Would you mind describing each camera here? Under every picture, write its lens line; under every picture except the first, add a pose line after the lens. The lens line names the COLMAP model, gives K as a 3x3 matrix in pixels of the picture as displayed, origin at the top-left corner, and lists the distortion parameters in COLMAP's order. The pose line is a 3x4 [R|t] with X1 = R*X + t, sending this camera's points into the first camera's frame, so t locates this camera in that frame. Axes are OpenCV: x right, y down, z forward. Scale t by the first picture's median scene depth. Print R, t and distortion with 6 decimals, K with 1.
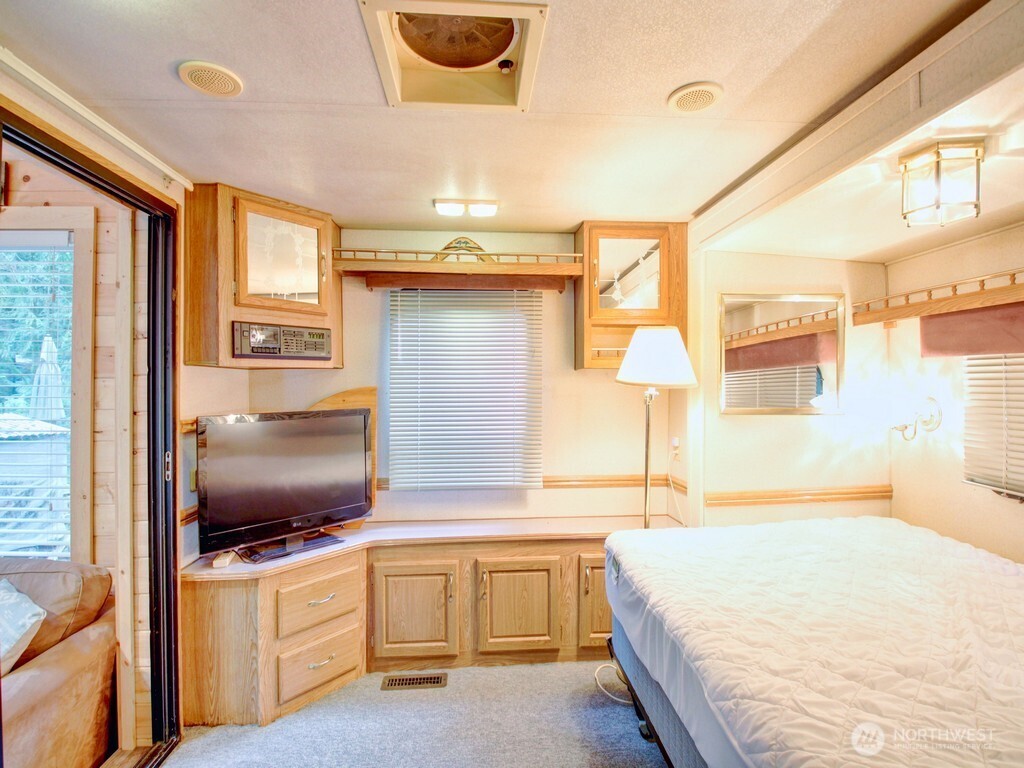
lens RADIAL K [[482.2, 0, 504.3], [0, 482.2, 387.9], [0, 0, 1]] dist [-0.000622, -0.012801]
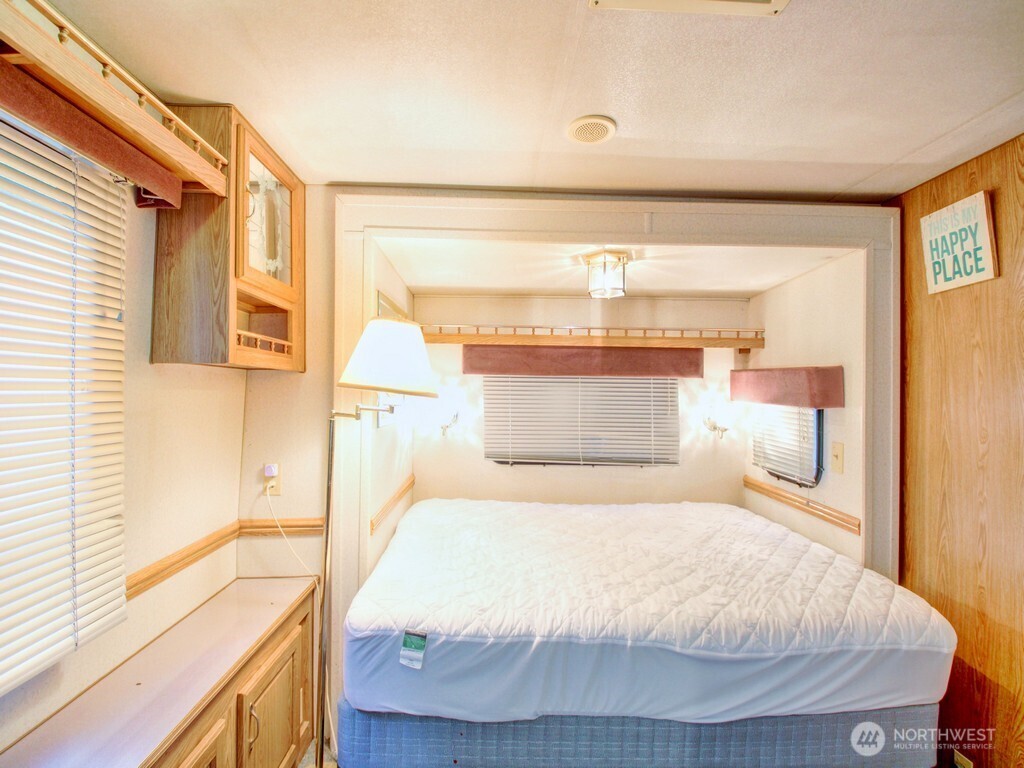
lens RADIAL K [[482.2, 0, 511.6], [0, 482.2, 383.0], [0, 0, 1]] dist [-0.000622, -0.012801]
pose [[0.030126, 0.020290, 0.999340, -0.564429], [-0.008679, 0.999762, -0.020037, -0.012090], [-0.999508, -0.008070, 0.030295, 0.934819]]
